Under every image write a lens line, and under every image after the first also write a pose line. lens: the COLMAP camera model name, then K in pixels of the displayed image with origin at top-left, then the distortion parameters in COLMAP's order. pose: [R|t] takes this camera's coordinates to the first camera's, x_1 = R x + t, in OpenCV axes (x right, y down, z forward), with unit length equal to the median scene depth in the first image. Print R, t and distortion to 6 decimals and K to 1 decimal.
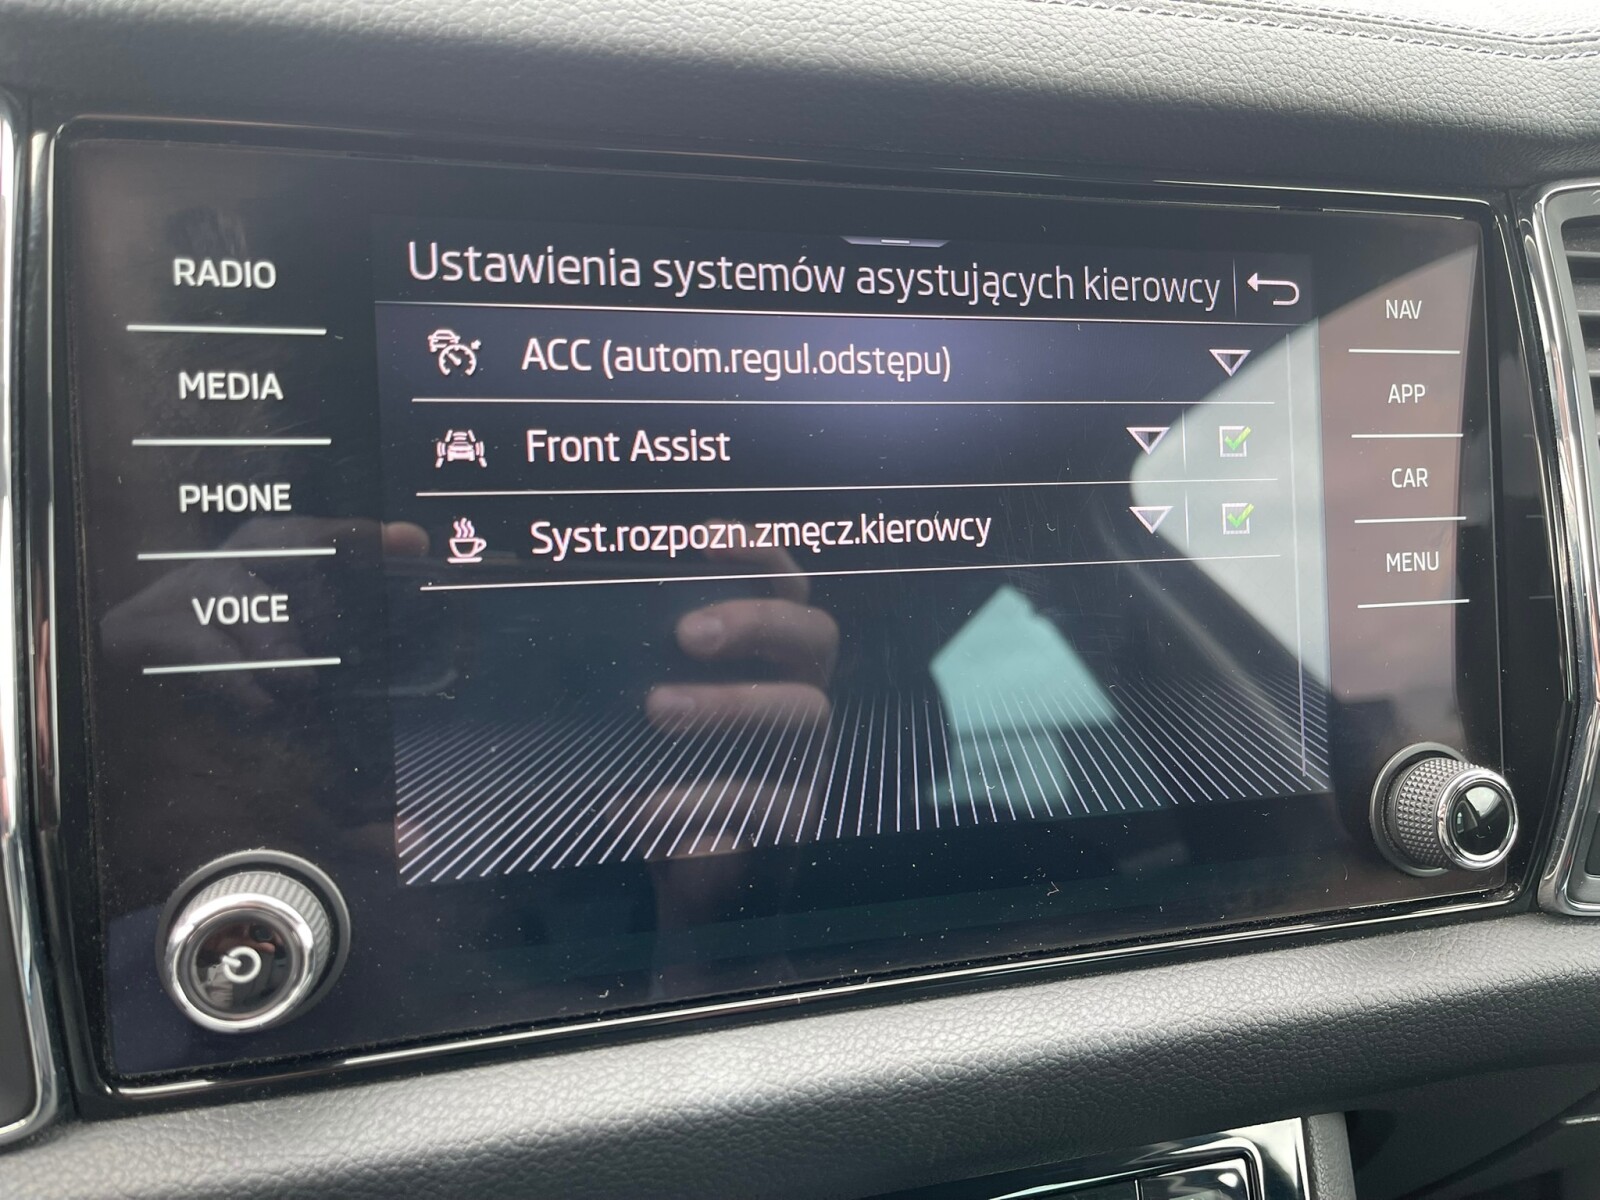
lens RADIAL K [[1239.2, 0, 813.6], [0, 1239.2, 594.4], [0, 0, 1]] dist [0.074651, -0.110000]
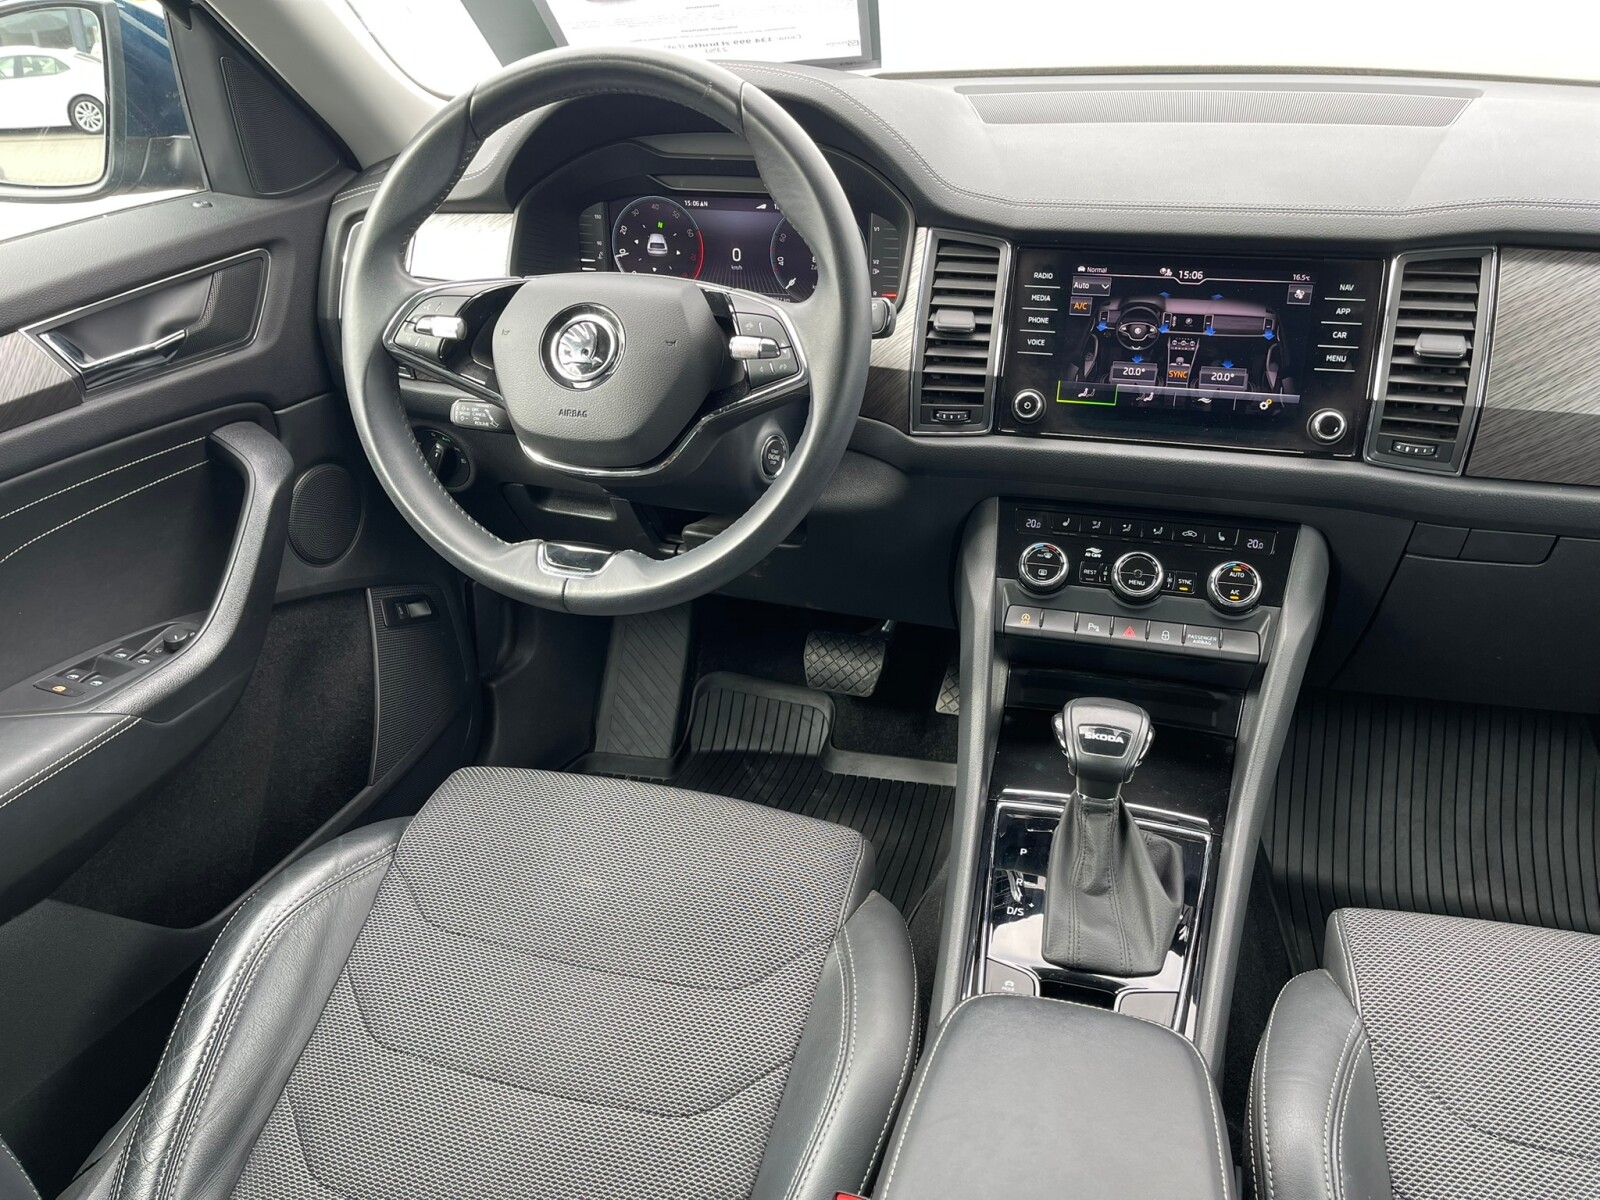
lens RADIAL K [[1239.2, 0, 783.8], [0, 1239.2, 595.6], [0, 0, 1]] dist [0.074651, -0.110000]
pose [[0.835204, 0.178580, -0.520138, 1.456912], [-0.116932, 0.981848, 0.149338, 0.372325], [0.537365, -0.063907, 0.840925, -3.750381]]
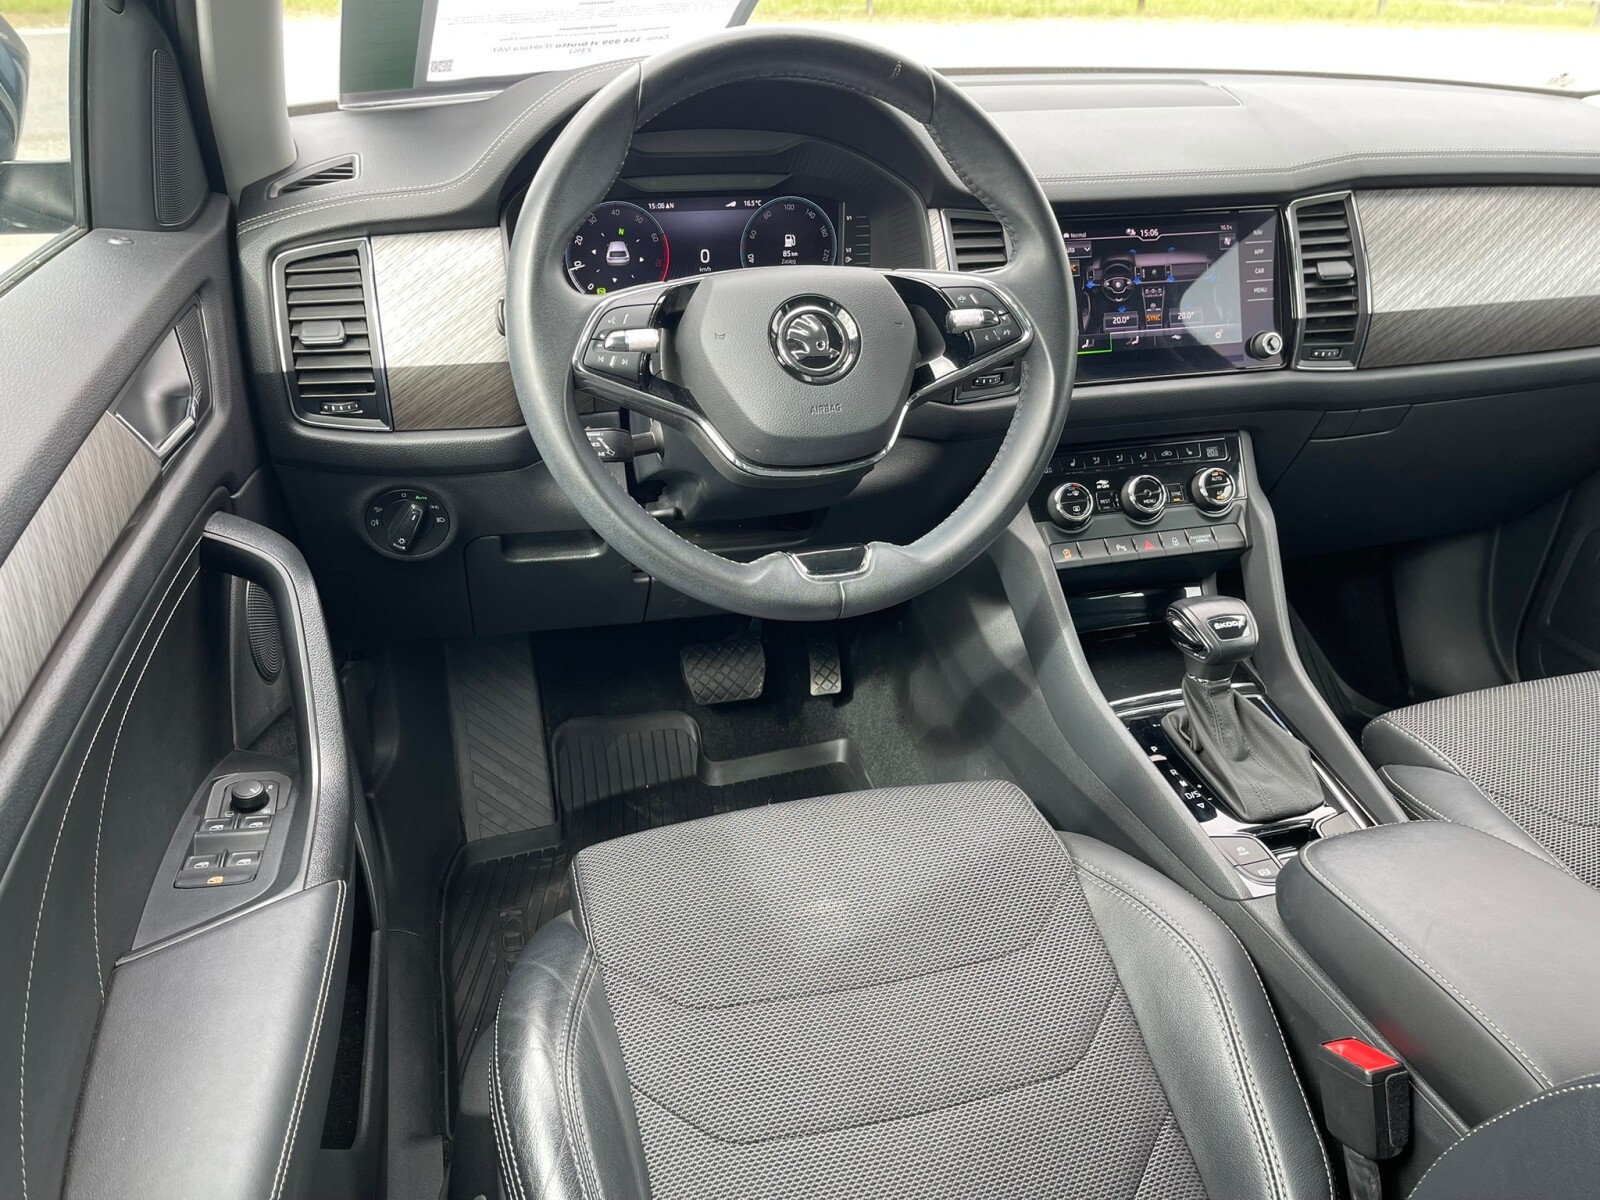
lens RADIAL K [[1239.2, 0, 792.9], [0, 1239.2, 601.0], [0, 0, 1]] dist [0.074651, -0.110000]
pose [[0.998272, -0.044490, -0.038388, -1.357198], [0.048358, 0.993131, 0.106545, 0.659953], [0.033384, -0.108217, 0.993567, -4.601188]]
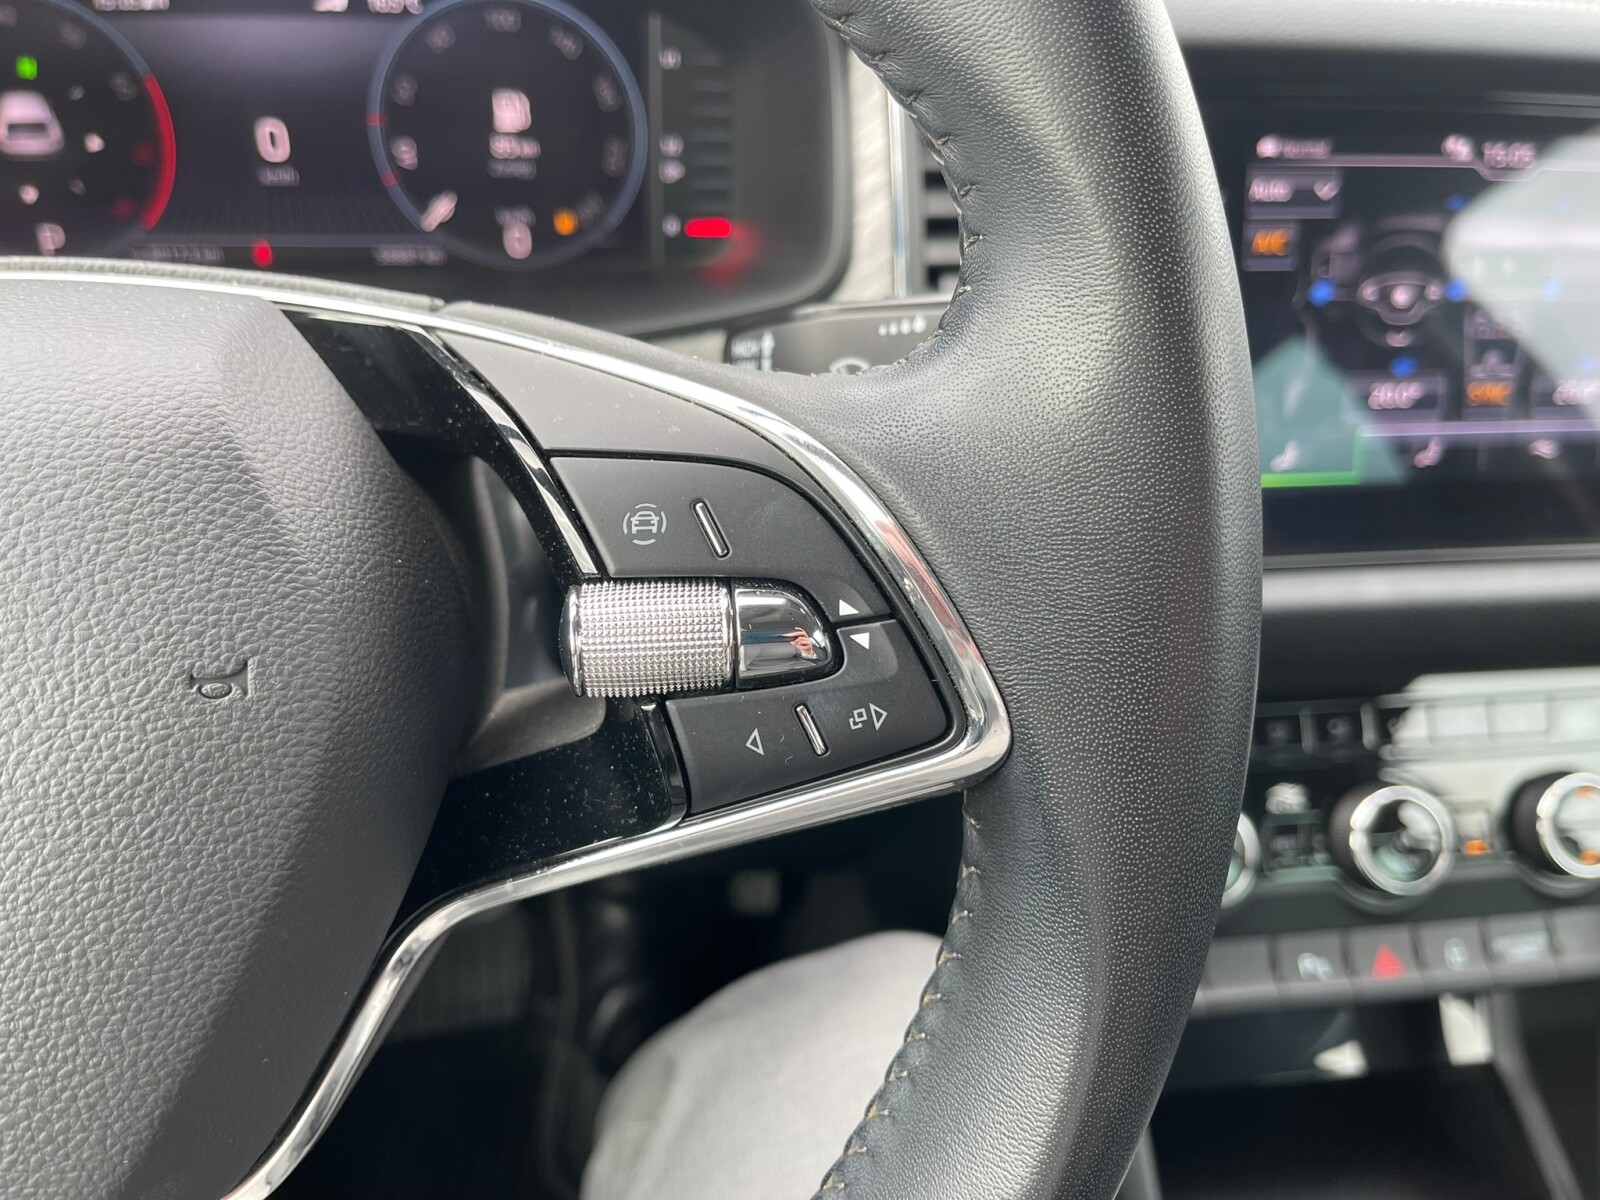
lens RADIAL K [[1239.2, 0, 799.8], [0, 1239.2, 590.7], [0, 0, 1]] dist [0.074651, -0.110000]
pose [[0.987628, 0.059316, -0.145166, -0.696137], [-0.028863, 0.978646, 0.203519, 0.009745], [0.154138, -0.196811, 0.968249, -1.080398]]
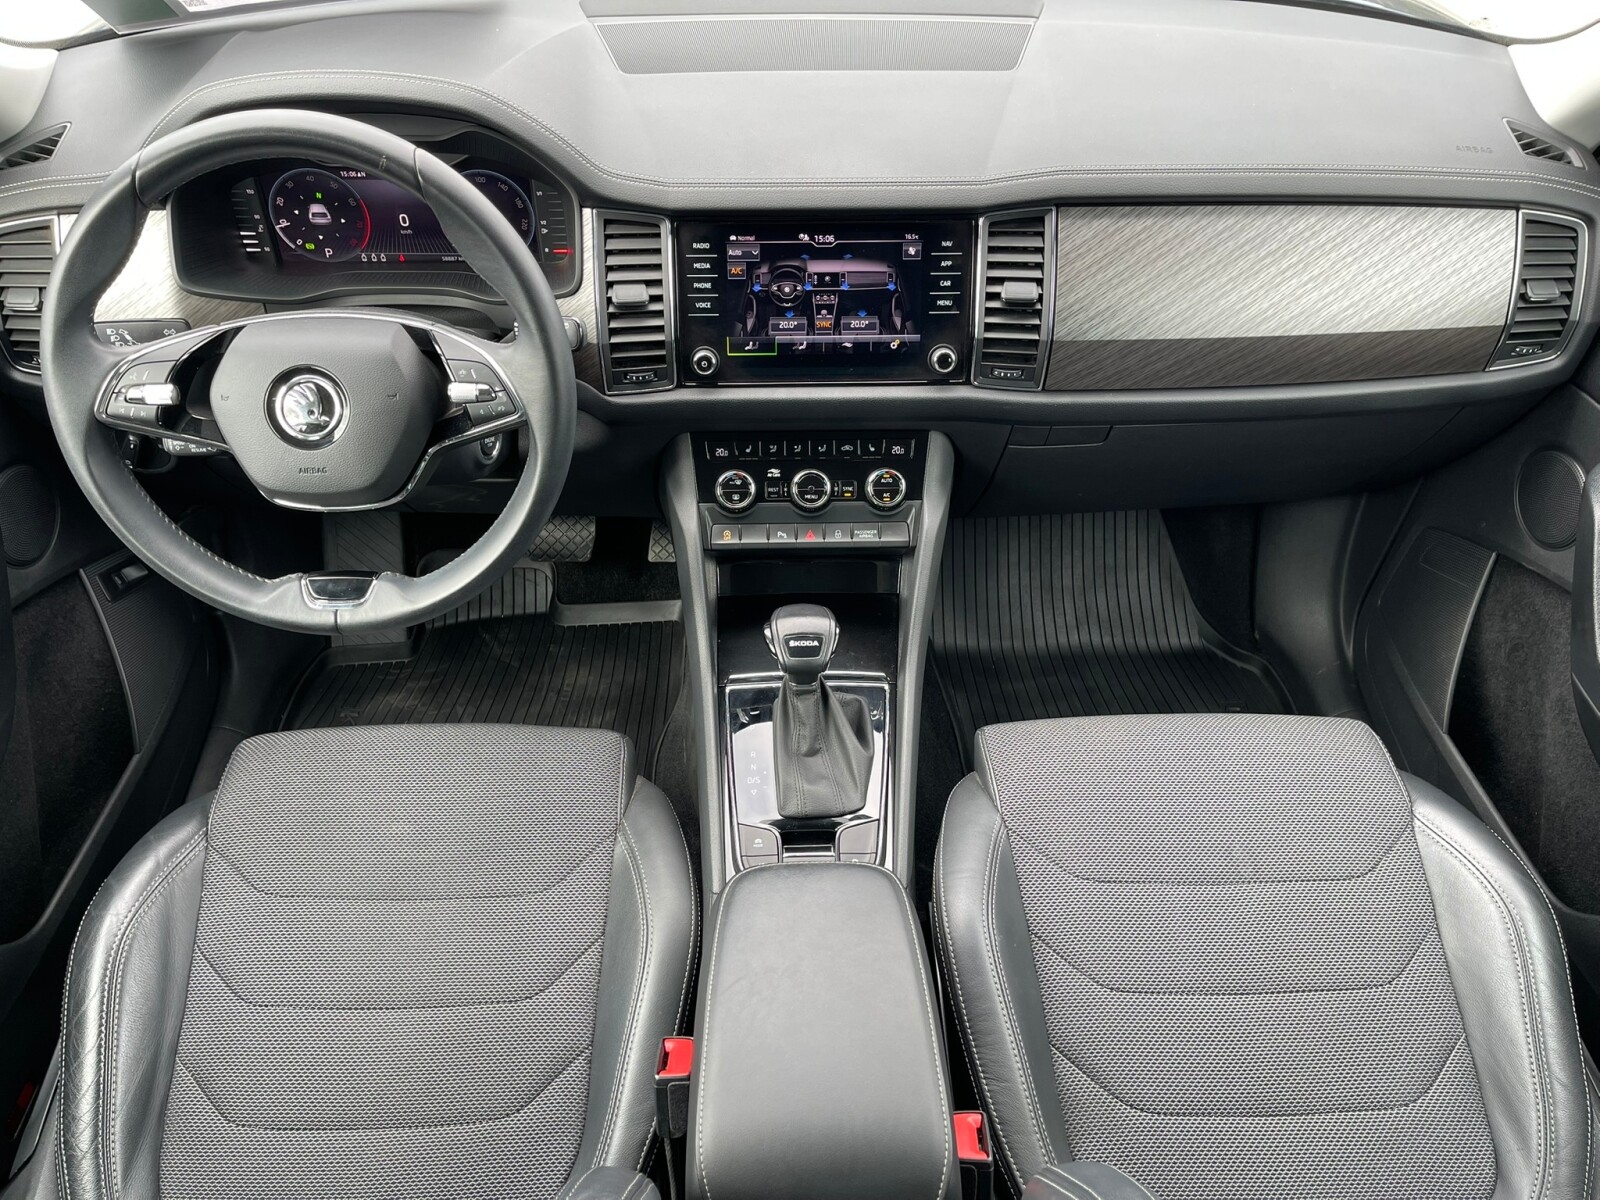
lens RADIAL K [[1239.2, 0, 803.5], [0, 1239.2, 609.5], [0, 0, 1]] dist [0.074651, -0.110000]
pose [[0.963542, 0.131613, -0.232947, 1.478250], [-0.036744, 0.927490, 0.372037, -0.814542], [0.265020, -0.349914, 0.898512, -4.422480]]
